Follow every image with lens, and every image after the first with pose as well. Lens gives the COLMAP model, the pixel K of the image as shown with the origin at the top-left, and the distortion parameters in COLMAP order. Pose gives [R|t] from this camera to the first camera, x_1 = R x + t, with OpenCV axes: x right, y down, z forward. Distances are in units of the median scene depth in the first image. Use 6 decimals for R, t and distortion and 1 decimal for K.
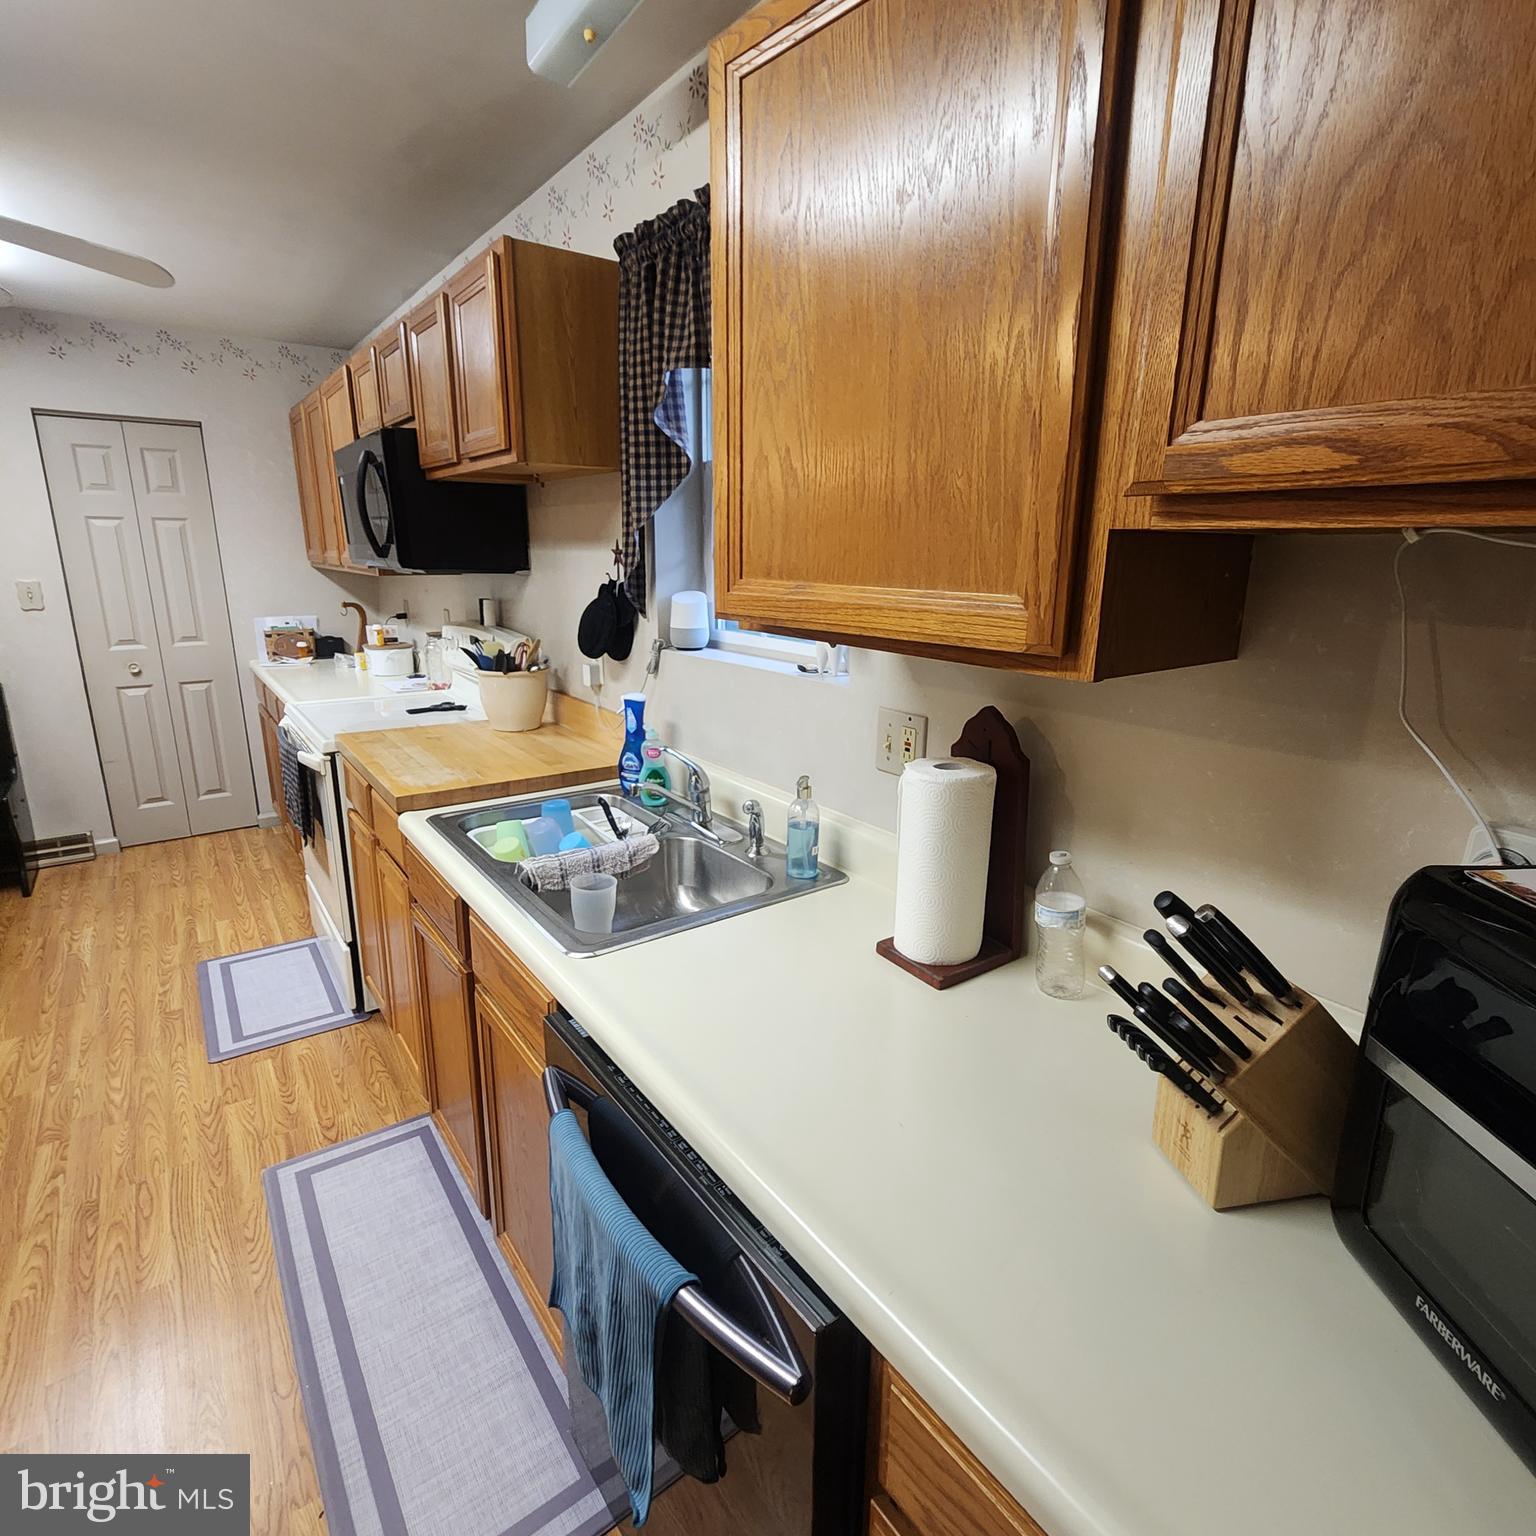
lens RADIAL K [[839.0, 0, 770.9], [0, 839.0, 741.0], [0, 0, 1]] dist [0.003599, -0.001127]
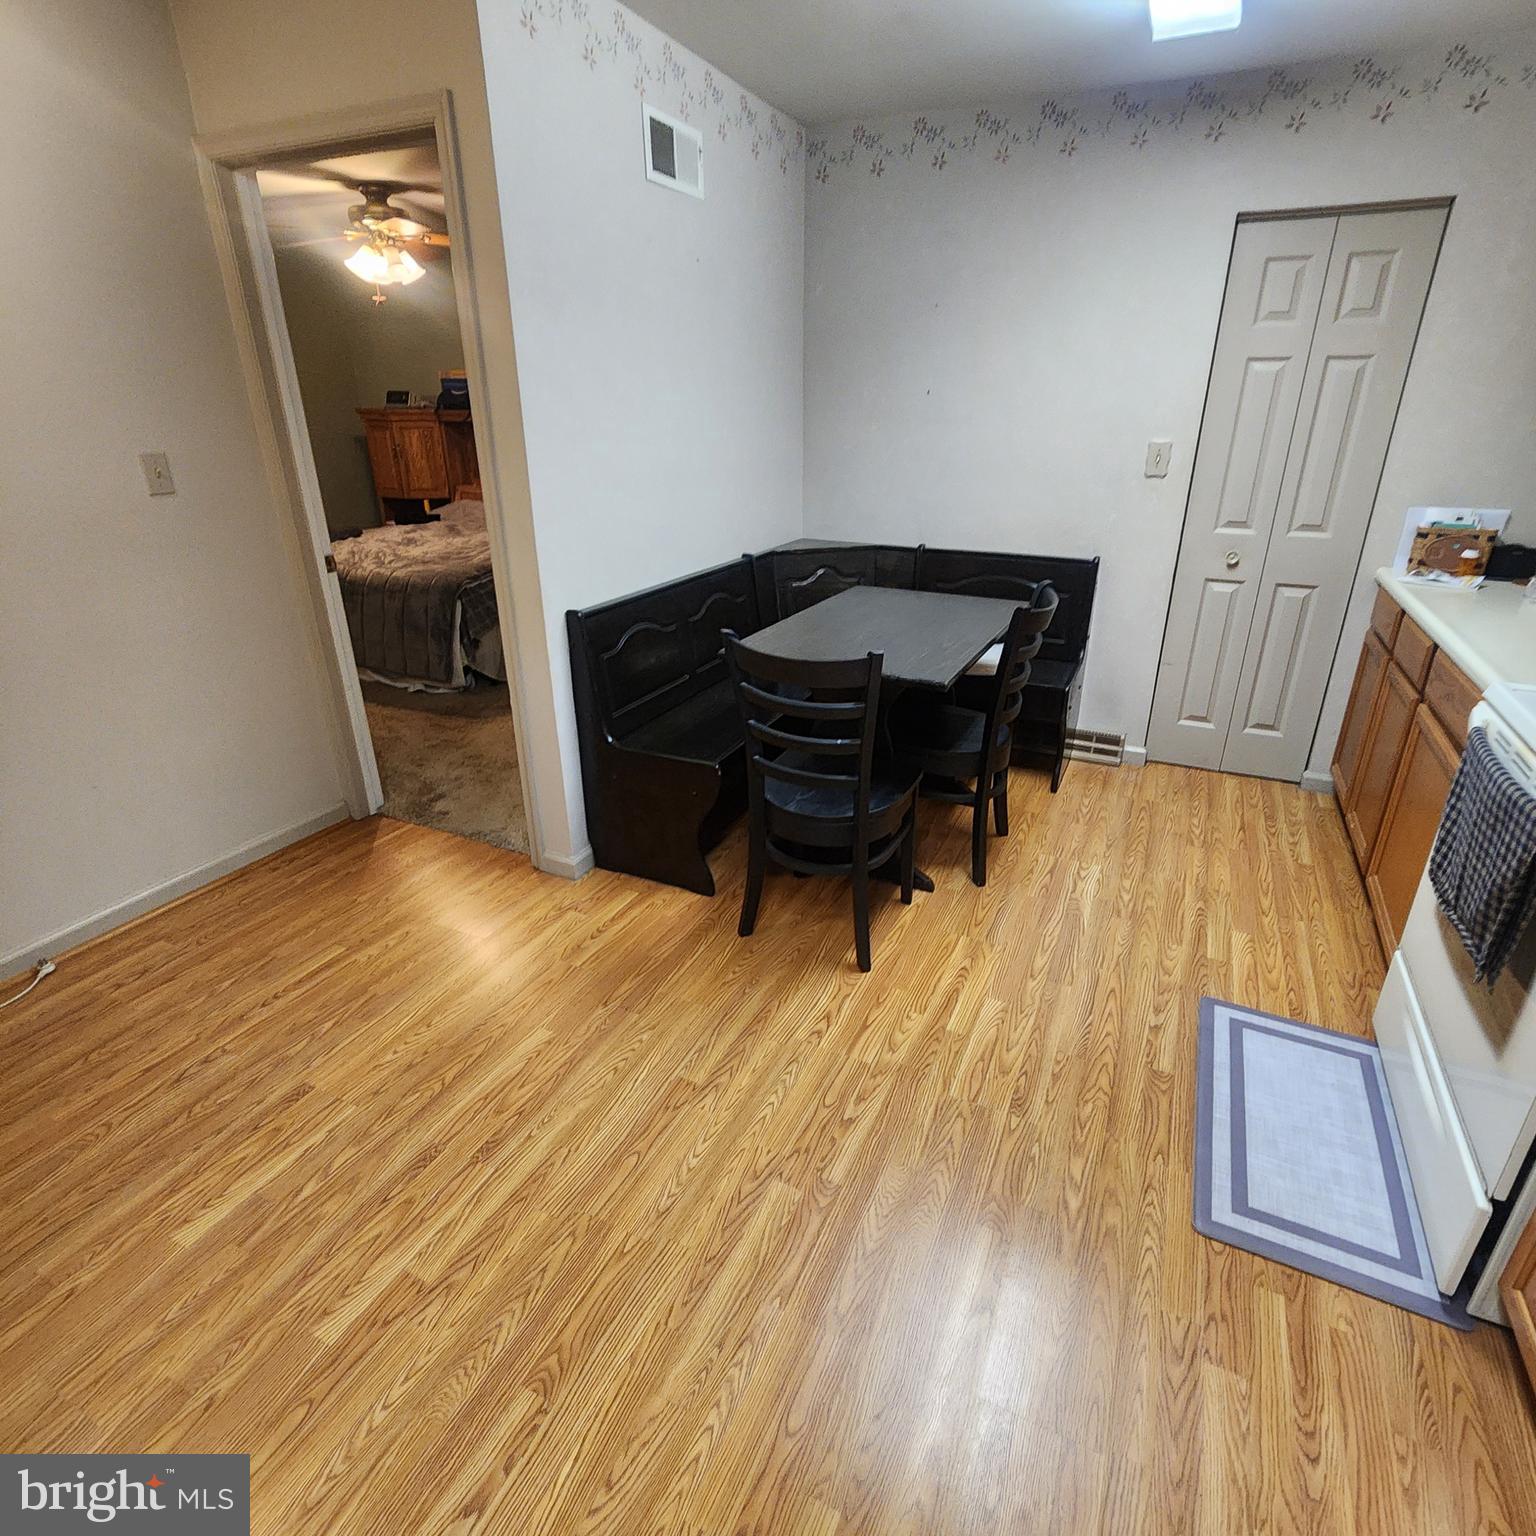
lens RADIAL K [[839.0, 0, 772.9], [0, 839.0, 759.4], [0, 0, 1]] dist [0.003599, -0.001127]
pose [[0.464431, 0.341913, -0.816945, -0.251640], [-0.198958, 0.939169, 0.279960, -0.045599], [0.862971, 0.032516, 0.504205, 0.232096]]
